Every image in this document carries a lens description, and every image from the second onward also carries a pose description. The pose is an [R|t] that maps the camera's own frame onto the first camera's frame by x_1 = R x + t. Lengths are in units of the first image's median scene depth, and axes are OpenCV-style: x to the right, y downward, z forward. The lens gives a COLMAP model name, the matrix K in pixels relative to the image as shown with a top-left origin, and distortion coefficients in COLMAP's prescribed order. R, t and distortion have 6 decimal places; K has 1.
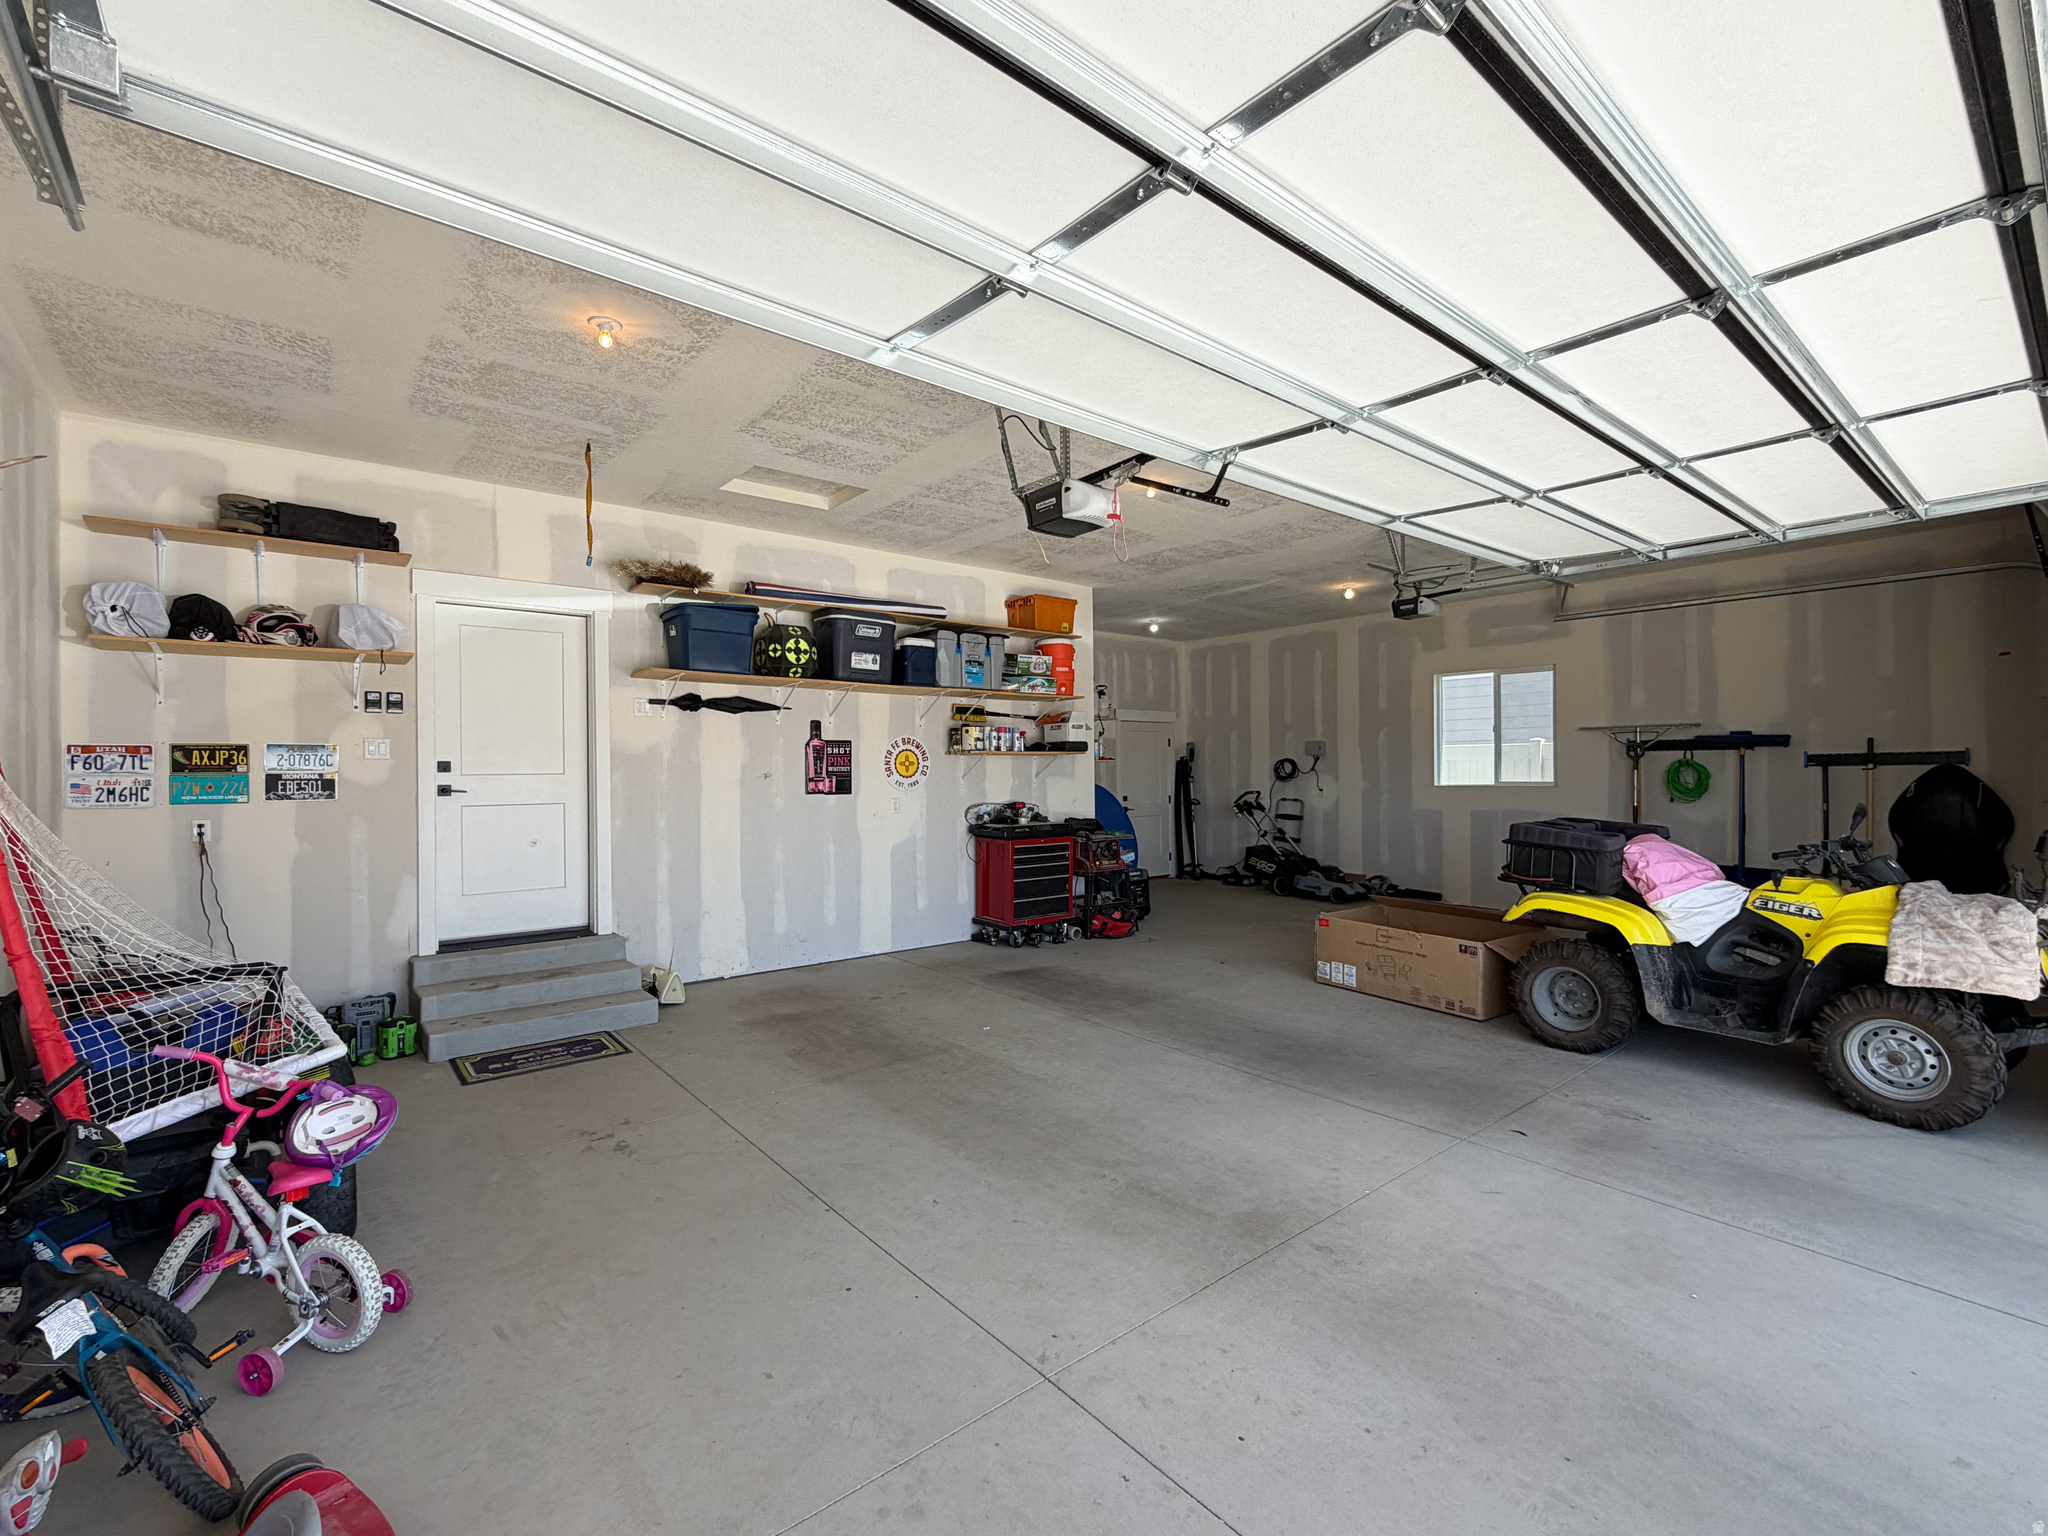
lens RADIAL K [[910.1, 0, 1026.9], [0, 910.1, 772.0], [0, 0, 1]] dist [-0.002948, -0.000160]
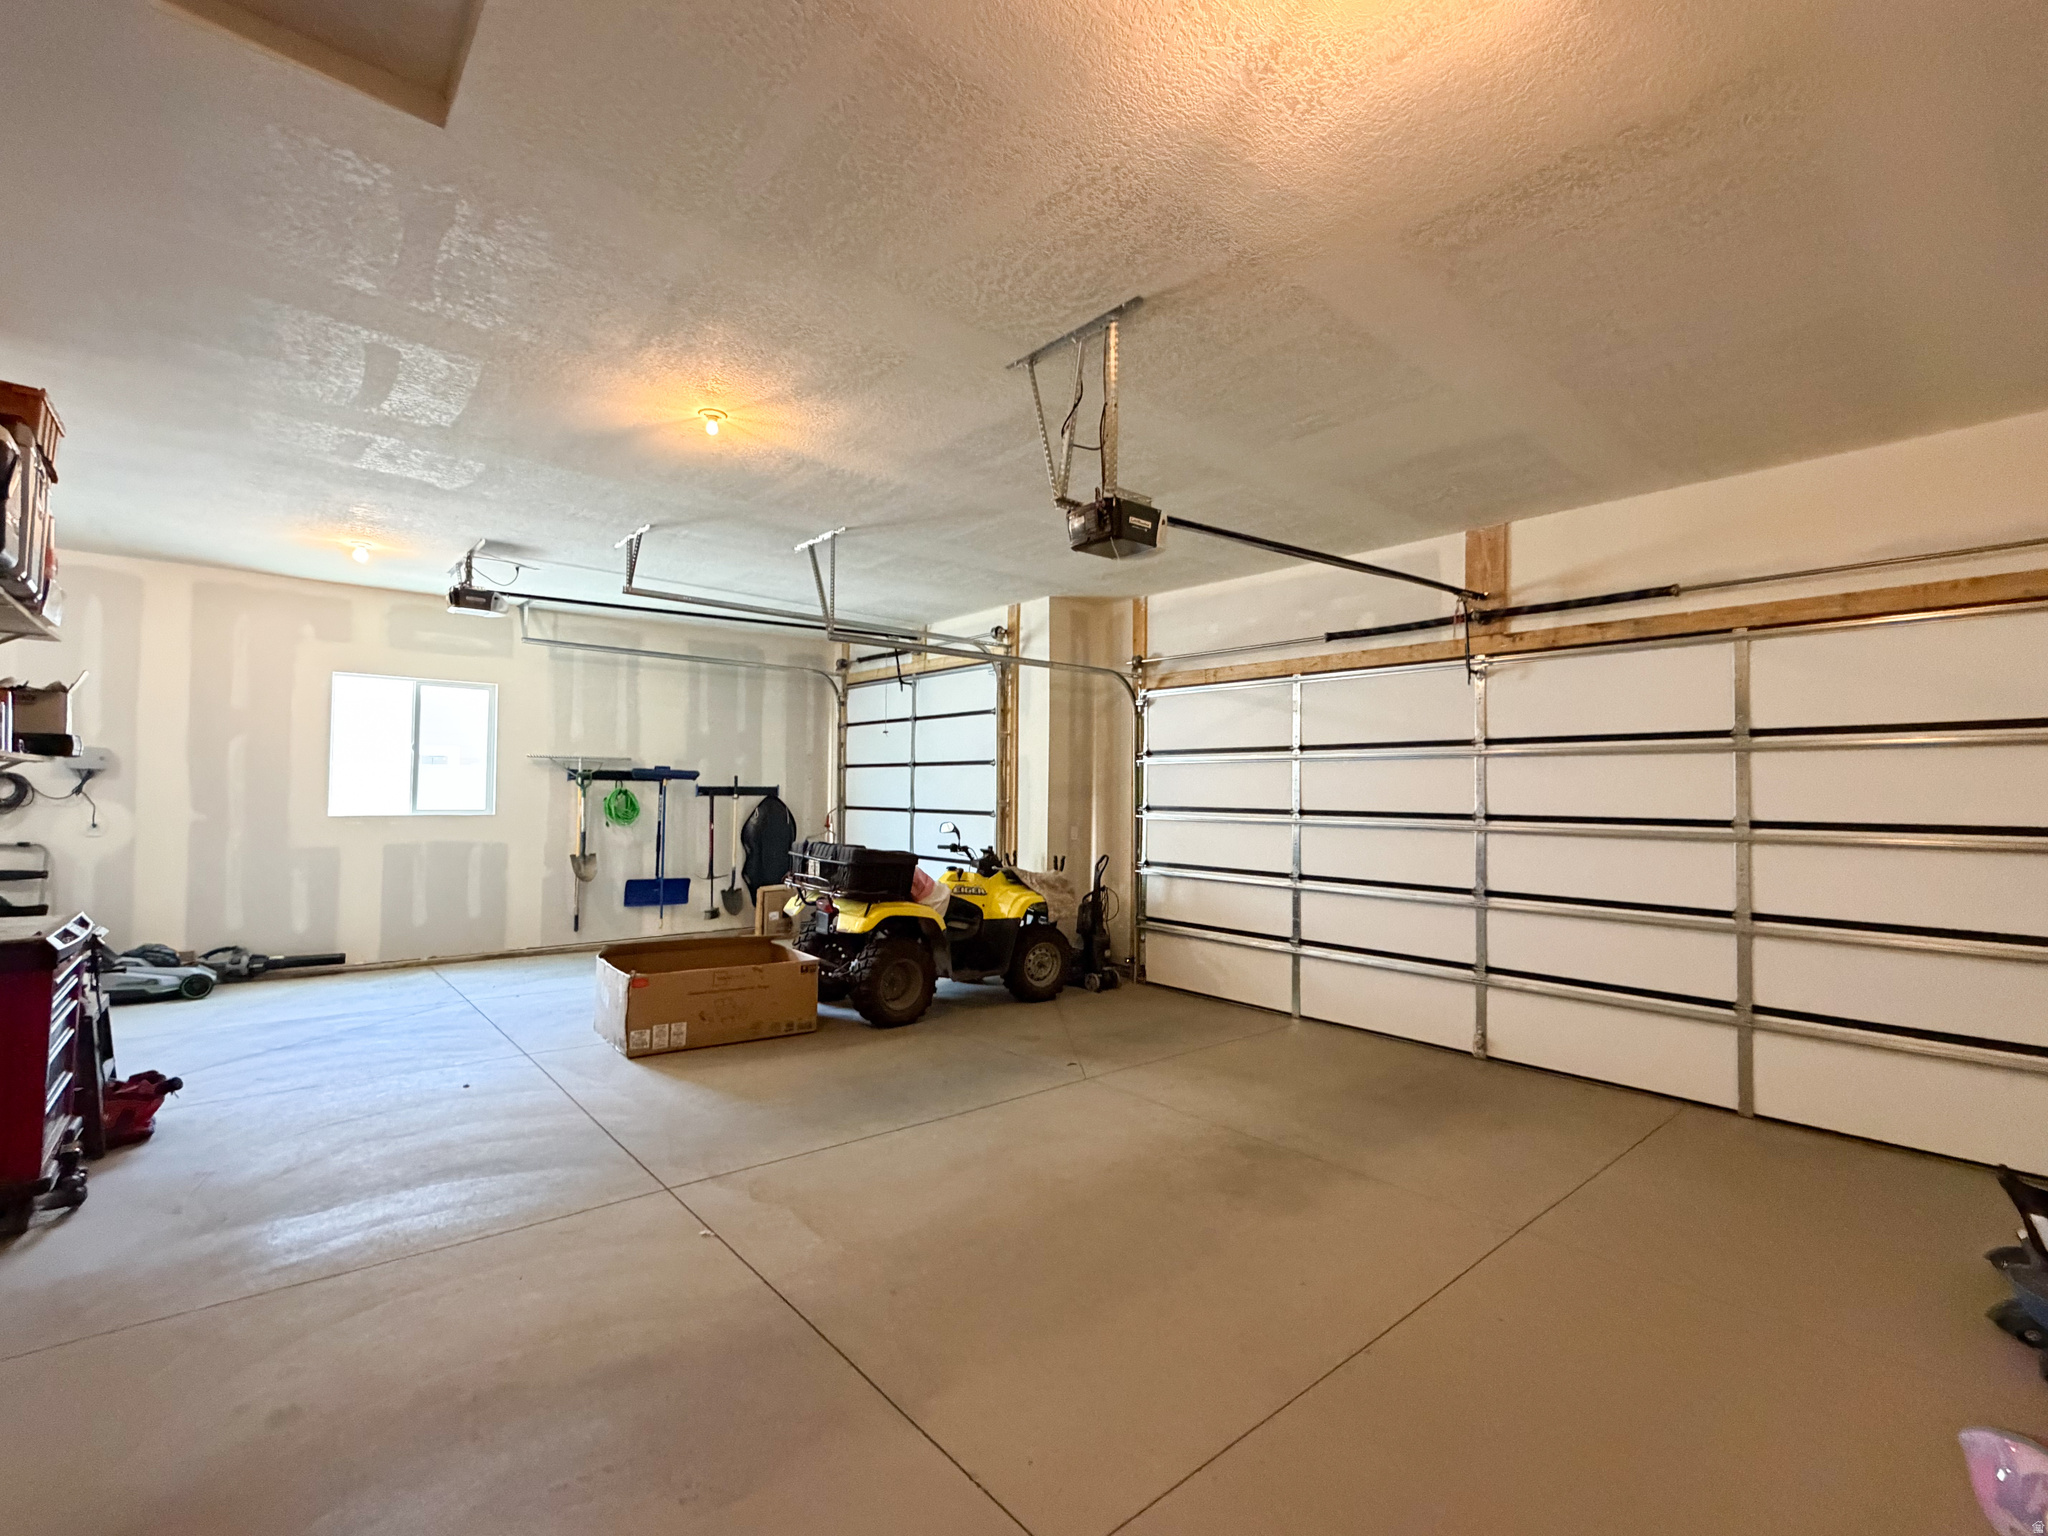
lens RADIAL K [[910.1, 0, 1024.0], [0, 910.1, 771.0], [0, 0, 1]] dist [-0.002948, -0.000160]
pose [[-0.032347, 0.029398, 0.999044, -0.384390], [-0.008726, 0.999521, -0.029694, -0.005699], [-0.999439, -0.009679, -0.032075, 0.492529]]
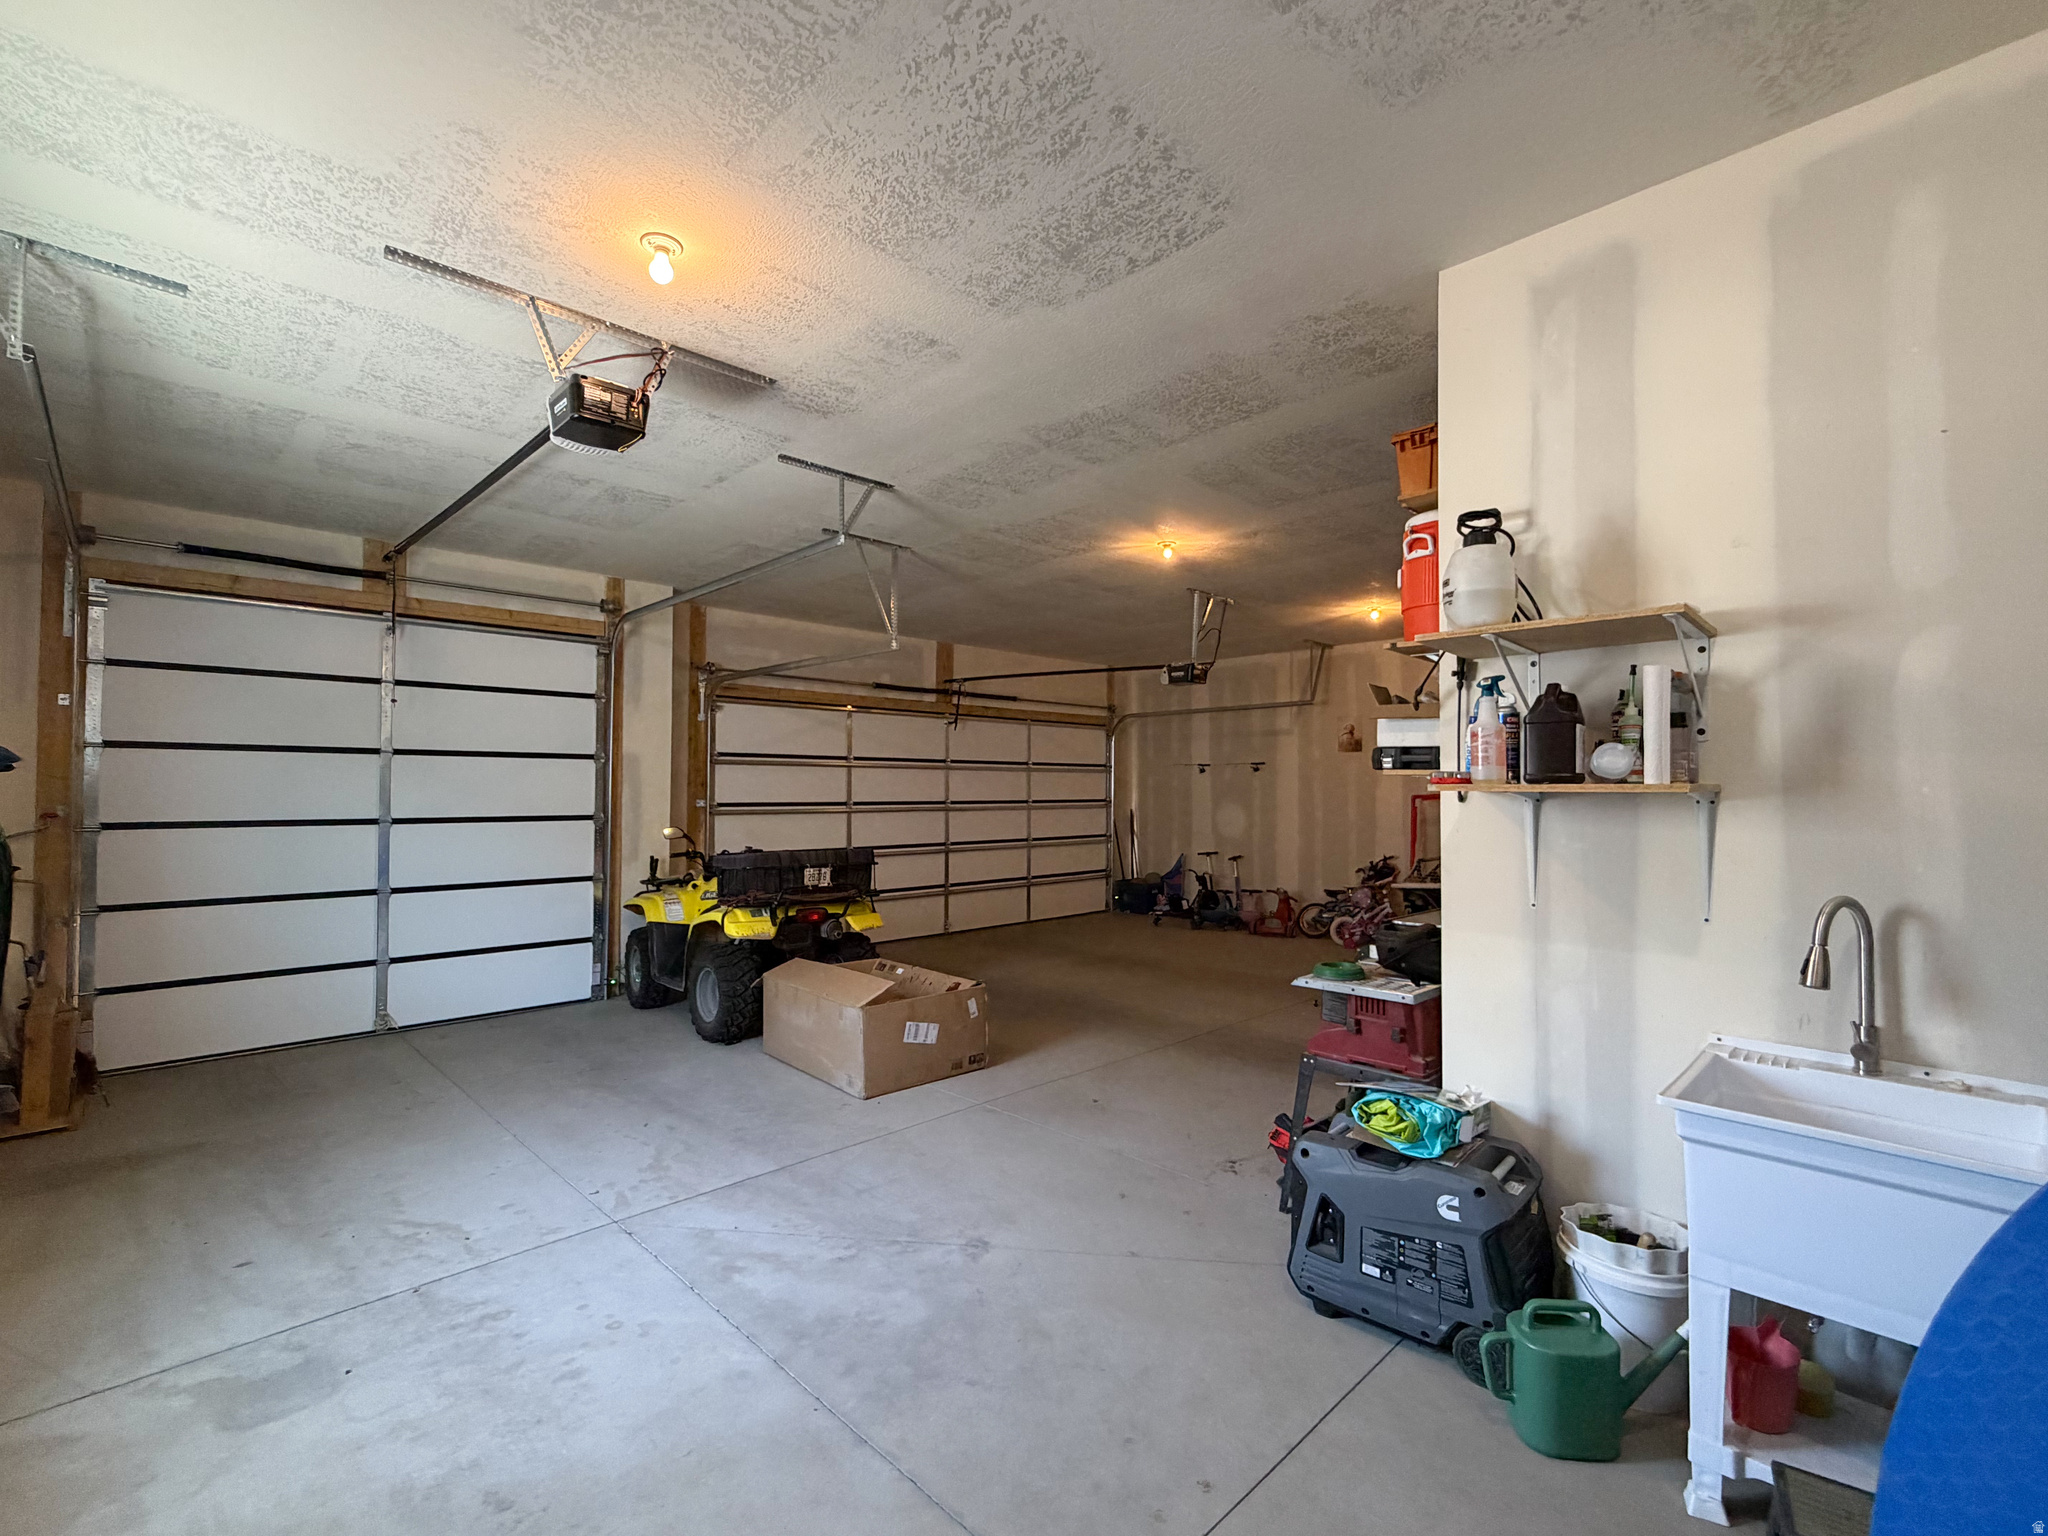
lens RADIAL K [[910.1, 0, 1022.4], [0, 910.1, 776.9], [0, 0, 1]] dist [-0.002948, -0.000160]
pose [[-0.996391, 0.010643, -0.084208, 0.601875], [0.012305, 0.999739, -0.019238, -0.004381], [0.083981, -0.020204, -0.996262, 1.777282]]
